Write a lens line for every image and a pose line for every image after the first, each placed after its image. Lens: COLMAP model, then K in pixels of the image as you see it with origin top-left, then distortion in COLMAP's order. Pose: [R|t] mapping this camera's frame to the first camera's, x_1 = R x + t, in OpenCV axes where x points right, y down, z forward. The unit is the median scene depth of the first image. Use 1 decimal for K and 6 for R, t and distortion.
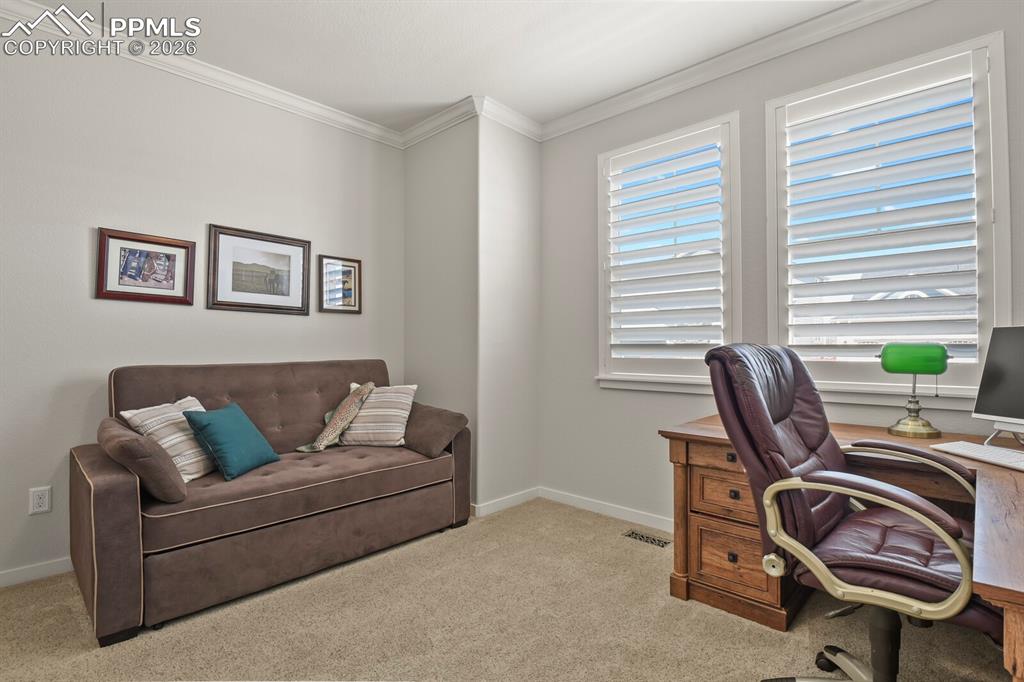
lens RADIAL K [[497.6, 0, 518.2], [0, 497.6, 341.6], [0, 0, 1]] dist [-0.013745, -0.002841]
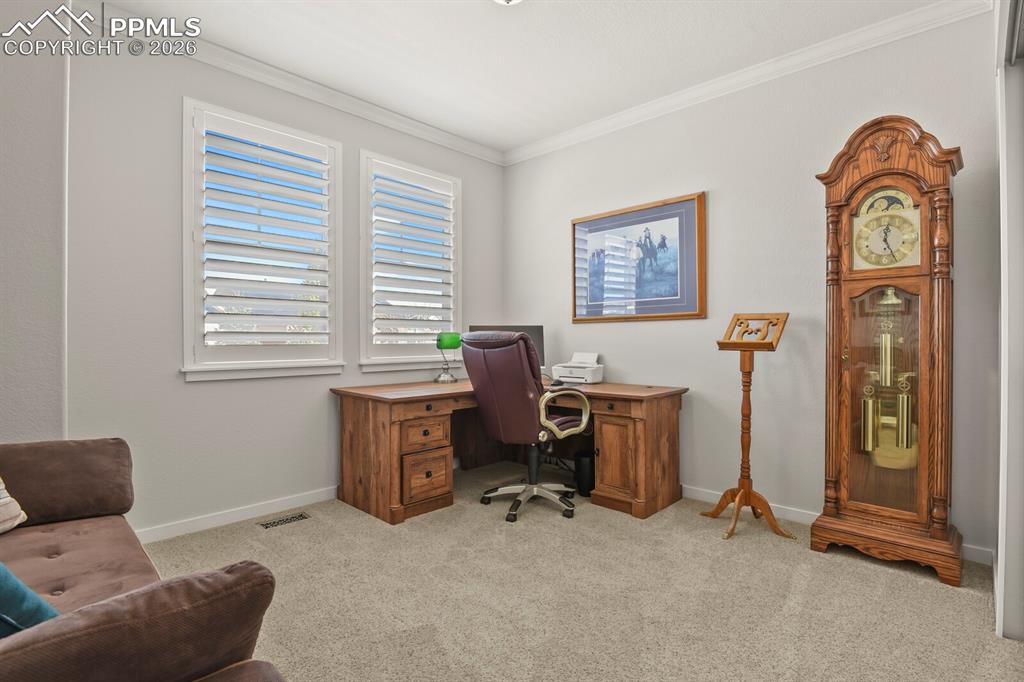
lens RADIAL K [[497.6, 0, 518.2], [0, 497.6, 341.6], [0, 0, 1]] dist [-0.013745, -0.002841]
pose [[-0.004670, -0.005207, 0.999976, -1.041195], [-0.013498, 0.999896, 0.005144, 0.023144], [-0.999898, -0.013473, -0.004740, 0.724230]]
